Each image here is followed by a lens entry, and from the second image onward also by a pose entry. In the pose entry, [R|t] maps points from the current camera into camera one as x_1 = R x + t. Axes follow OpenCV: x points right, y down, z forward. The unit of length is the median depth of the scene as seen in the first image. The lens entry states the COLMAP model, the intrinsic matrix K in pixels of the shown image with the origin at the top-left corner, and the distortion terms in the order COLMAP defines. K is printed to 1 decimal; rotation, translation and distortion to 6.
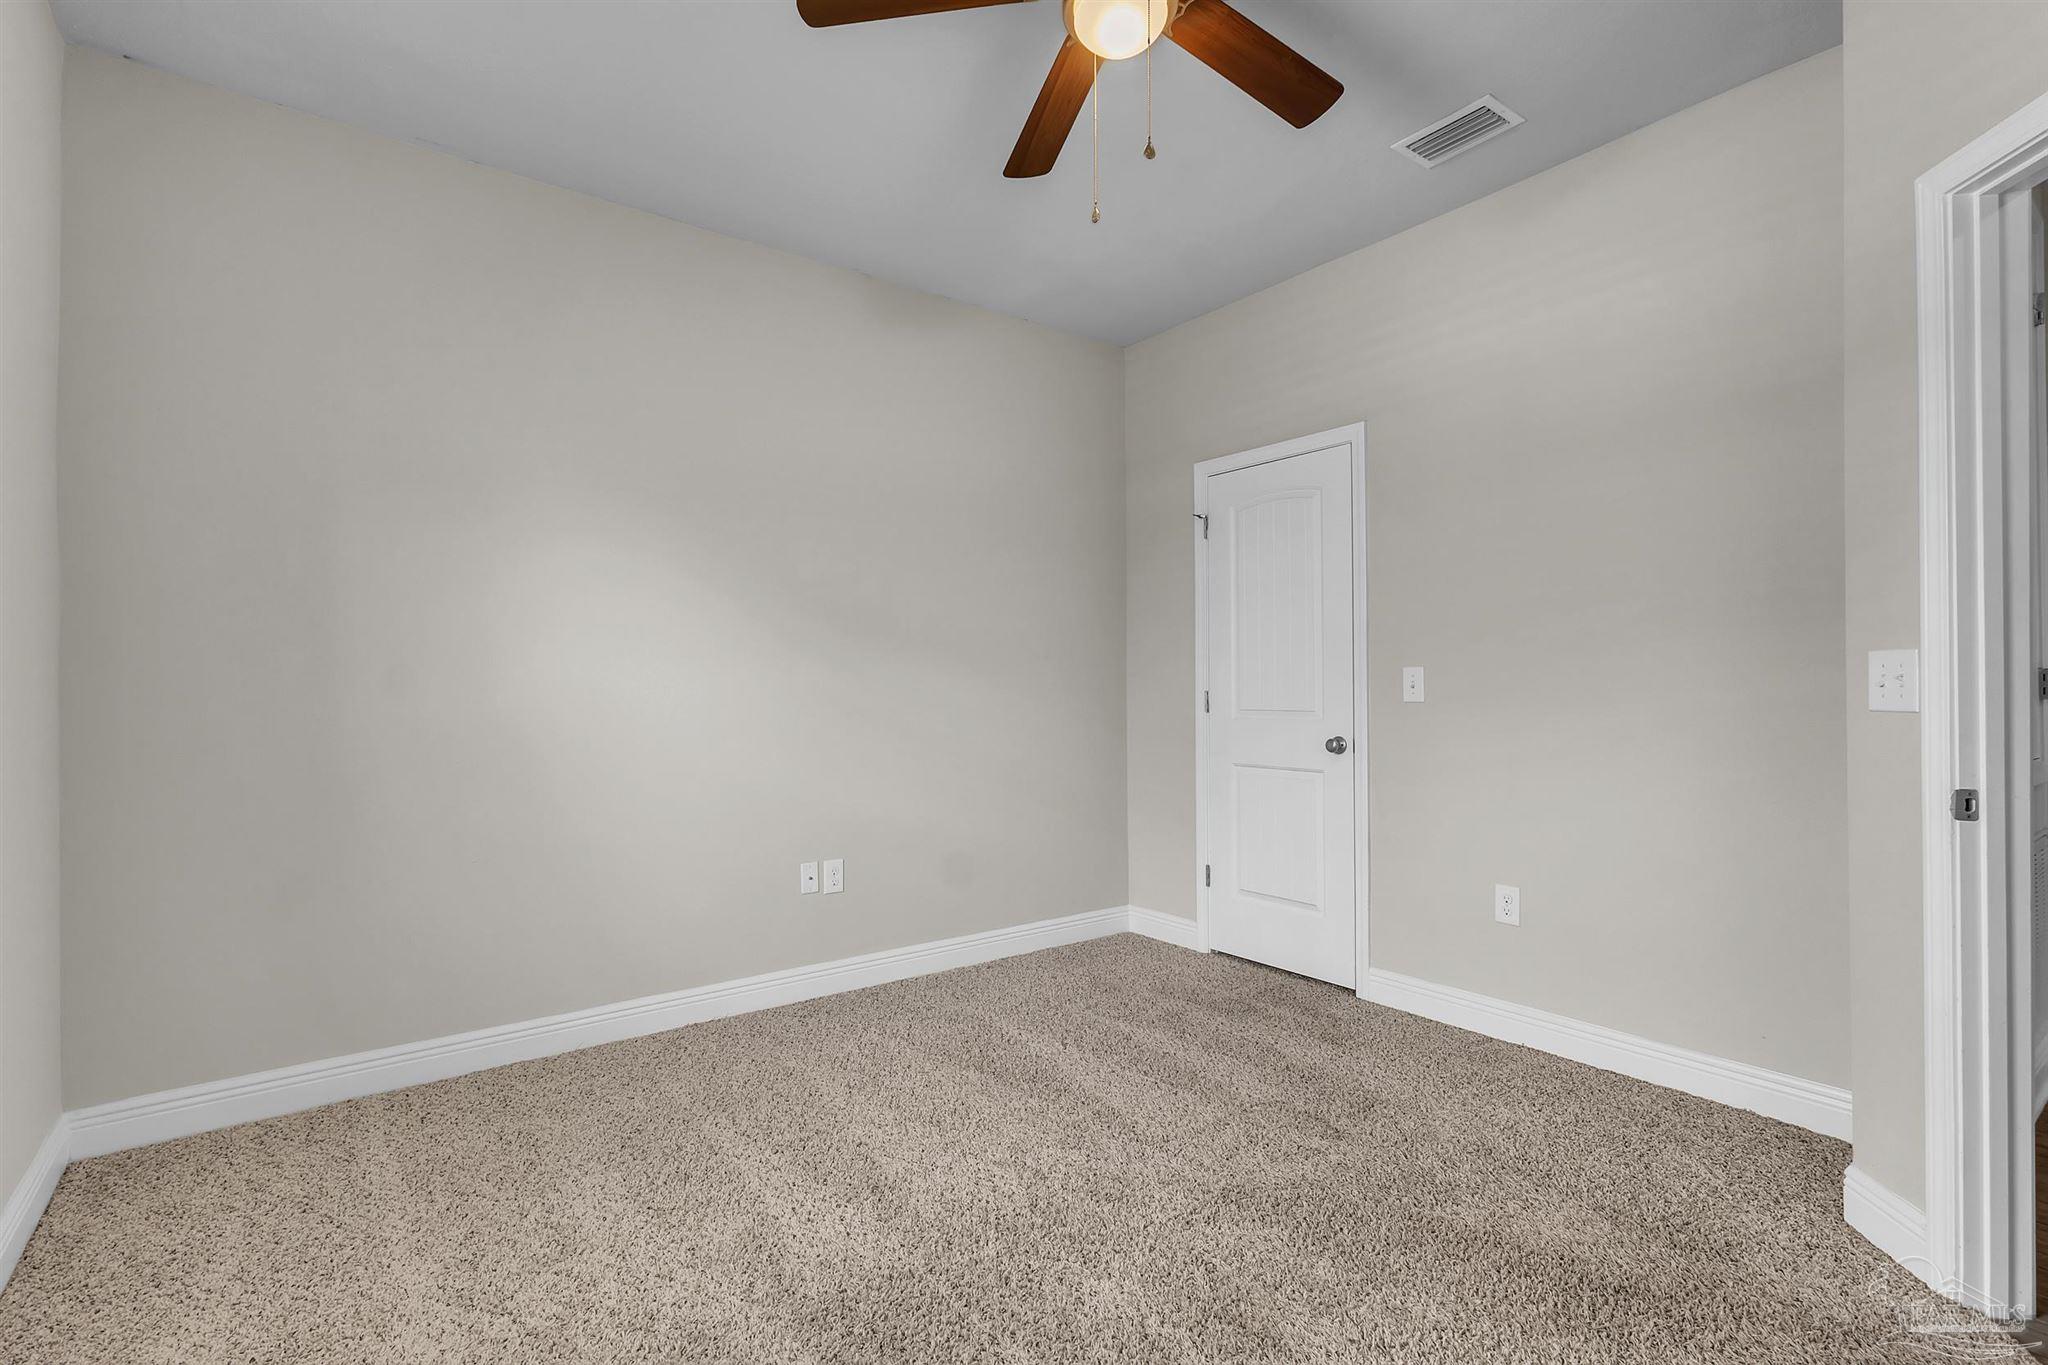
lens RADIAL K [[952.7, 0, 1031.9], [0, 952.7, 676.9], [0, 0, 1]] dist [0.007455, -0.000366]
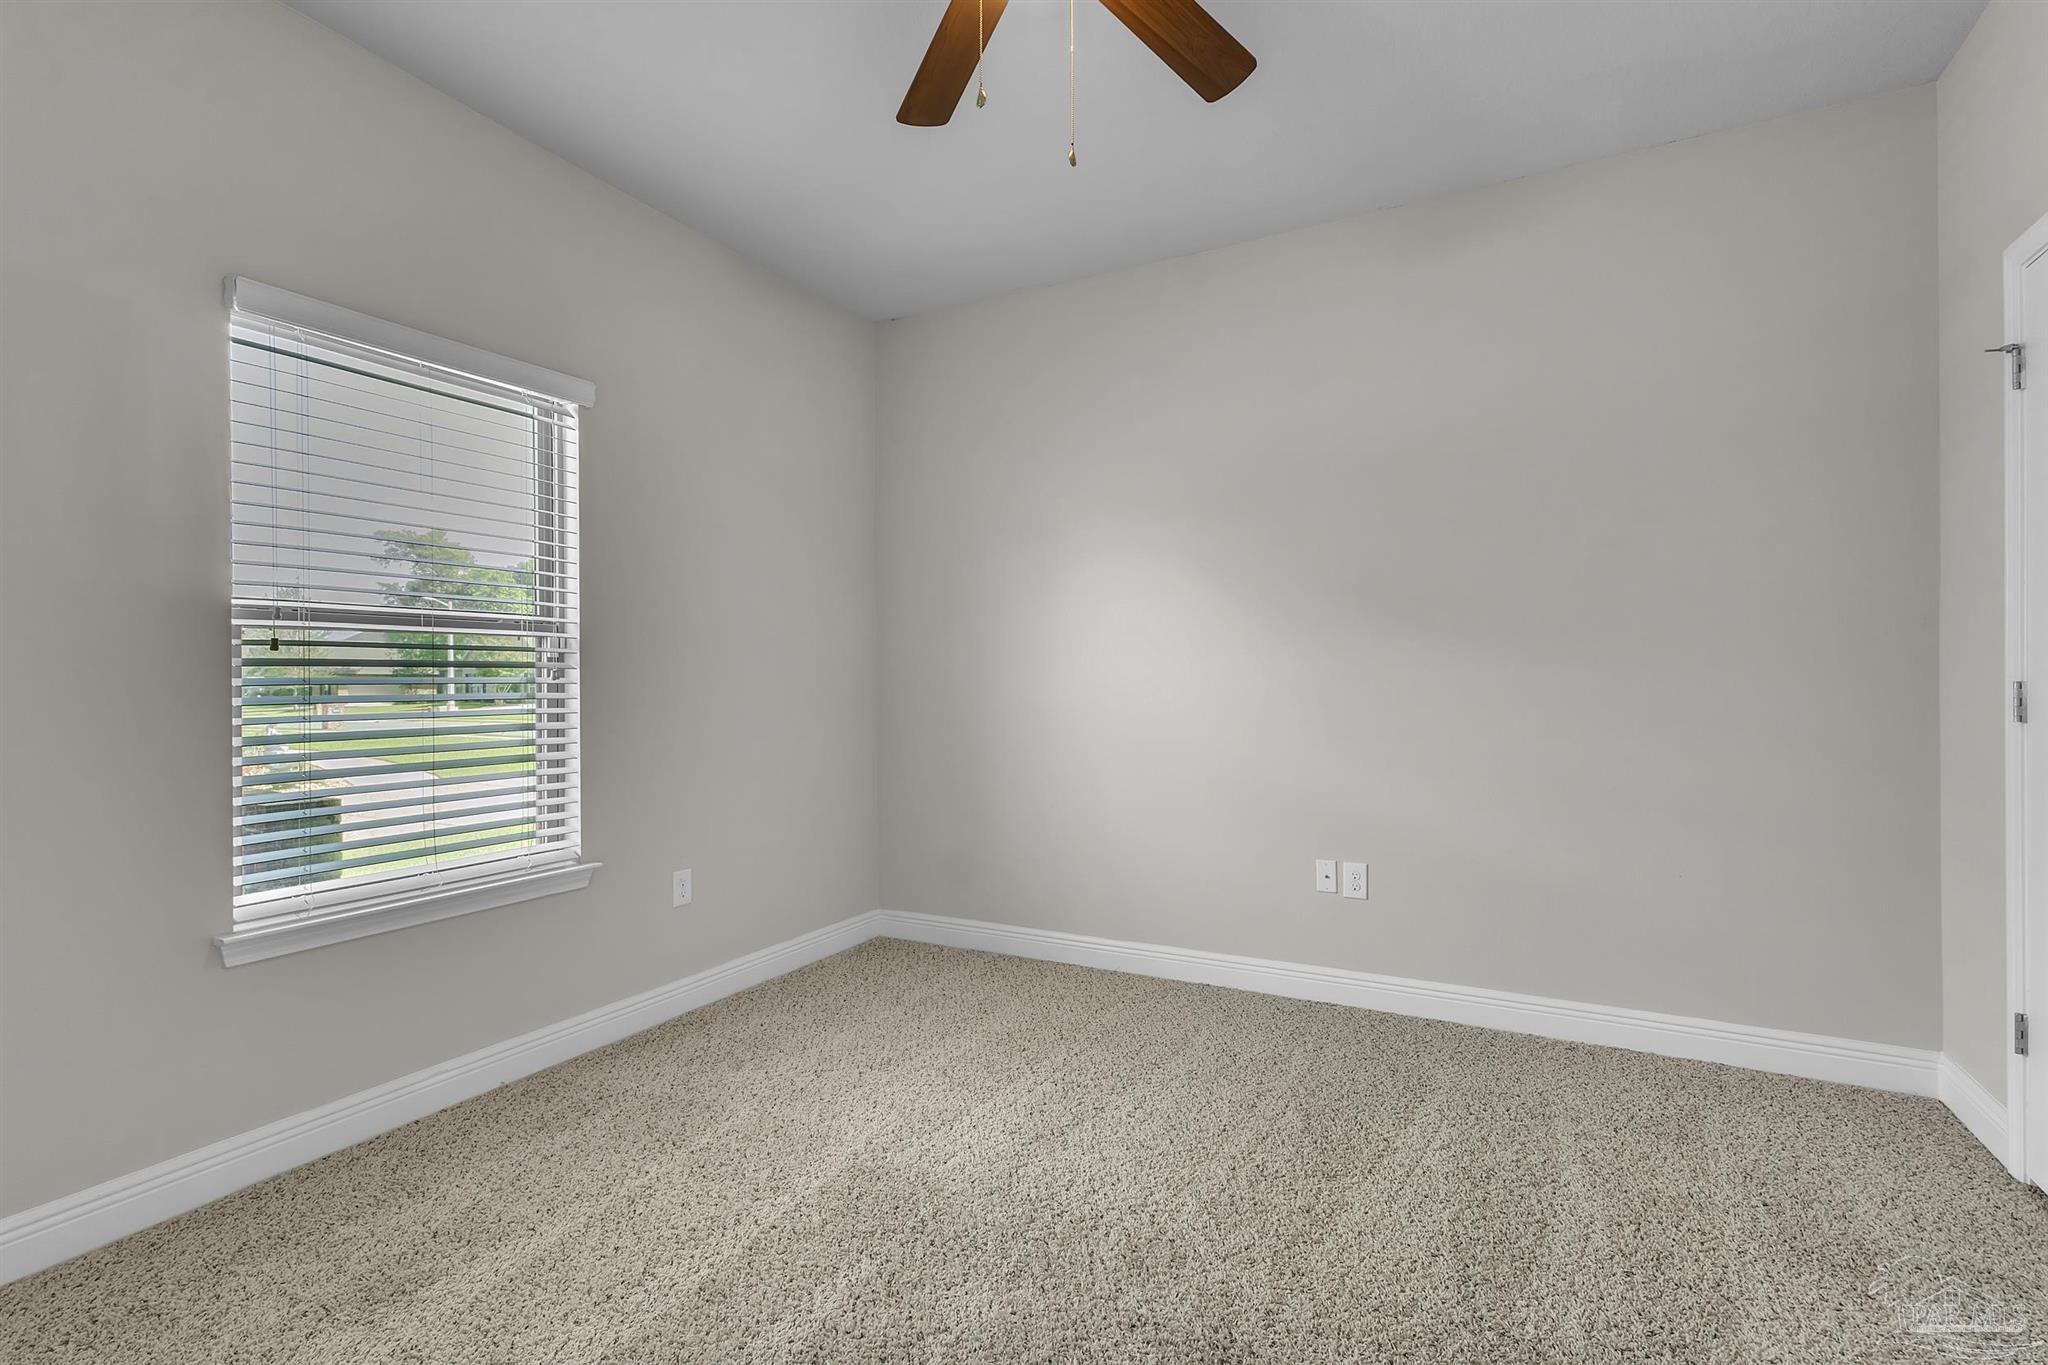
lens RADIAL K [[952.7, 0, 1032.2], [0, 952.7, 684.0], [0, 0, 1]] dist [0.007455, -0.000366]
pose [[0.420908, 0.008480, -0.907064, 0.500323], [0.012461, 0.999808, 0.015130, 0.000908], [0.907018, -0.017671, 0.420721, 0.332008]]
